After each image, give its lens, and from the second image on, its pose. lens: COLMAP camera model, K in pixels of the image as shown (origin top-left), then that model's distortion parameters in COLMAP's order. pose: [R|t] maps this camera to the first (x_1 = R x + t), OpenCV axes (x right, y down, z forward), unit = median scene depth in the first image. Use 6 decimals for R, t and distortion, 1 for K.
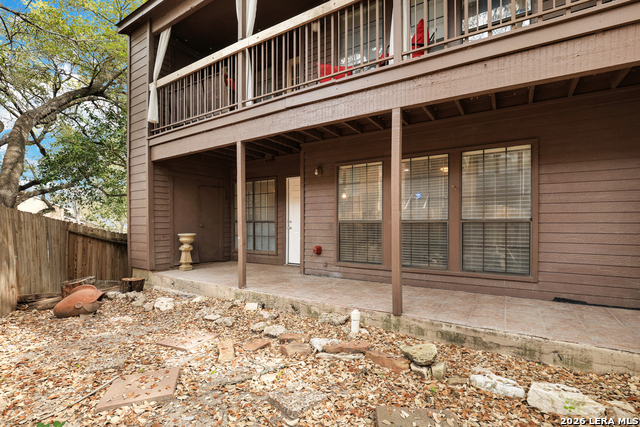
lens RADIAL K [[299.5, 0, 320.0], [0, 299.5, 213.5], [0, 0, 1]] dist [-0.034397, 0.000357]
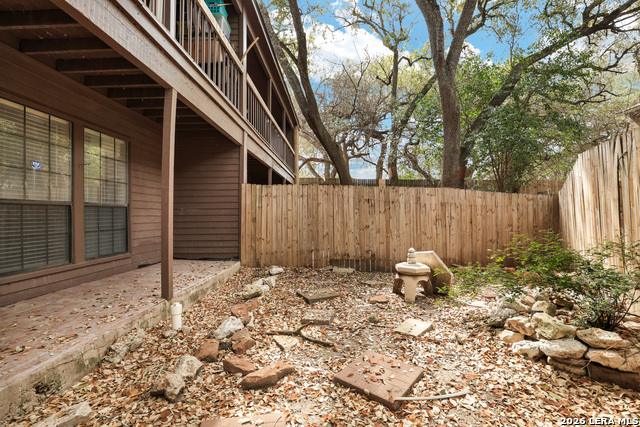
lens RADIAL K [[299.5, 0, 320.0], [0, 299.5, 213.5], [0, 0, 1]] dist [-0.034397, 0.000357]
pose [[-0.505027, 0.009155, 0.863055, -0.712397], [-0.014839, 0.999704, -0.019287, 0.065651], [-0.862976, -0.022547, -0.504742, 0.934615]]
